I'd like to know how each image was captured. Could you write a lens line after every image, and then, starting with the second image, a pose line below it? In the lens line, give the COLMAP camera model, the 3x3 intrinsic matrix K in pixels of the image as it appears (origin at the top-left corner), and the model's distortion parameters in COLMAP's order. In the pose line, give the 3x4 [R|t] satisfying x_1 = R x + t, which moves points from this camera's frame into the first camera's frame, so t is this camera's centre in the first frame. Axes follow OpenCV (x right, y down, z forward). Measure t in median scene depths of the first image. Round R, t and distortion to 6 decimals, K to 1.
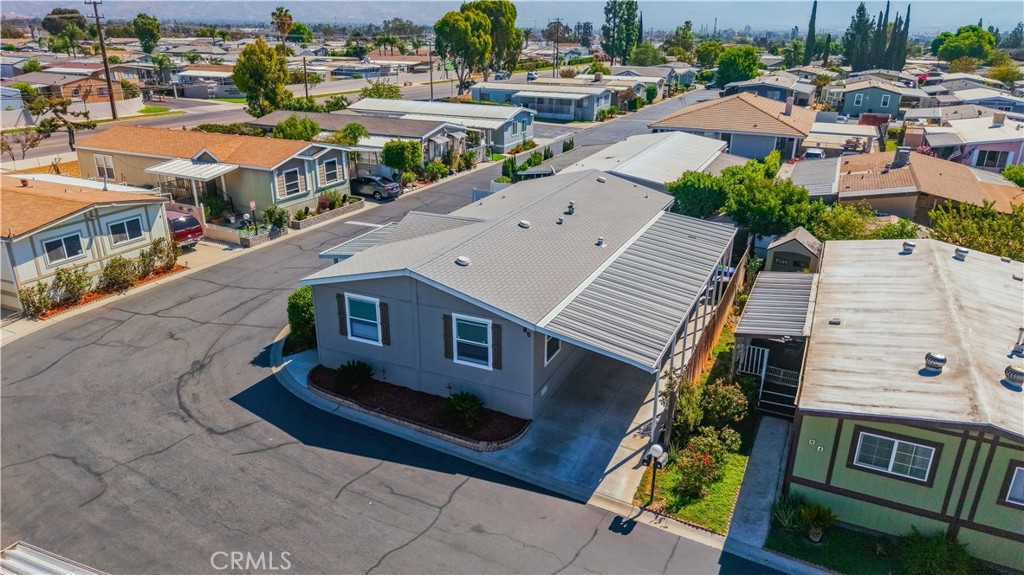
lens RADIAL K [[673.1, 0, 512.0], [0, 673.1, 287.5], [0, 0, 1]] dist [0.003661, 0.000163]
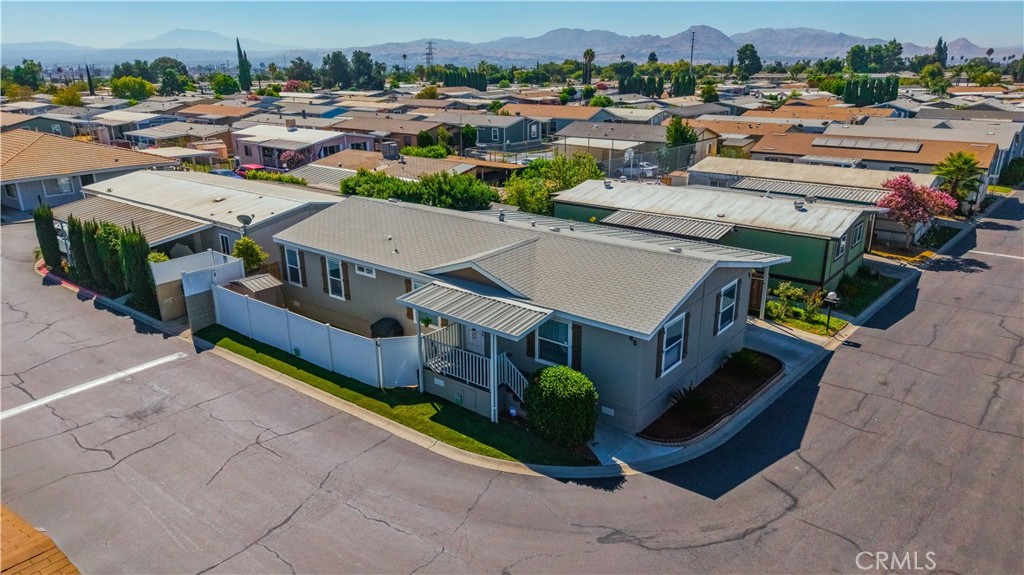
lens RADIAL K [[673.1, 0, 512.0], [0, 673.1, 287.5], [0, 0, 1]] dist [0.003661, 0.000163]
pose [[0.243321, -0.315095, 0.917339, -1.224881], [0.359106, 0.907821, 0.216574, -0.338769], [-0.901020, 0.276724, 0.334045, 0.976003]]
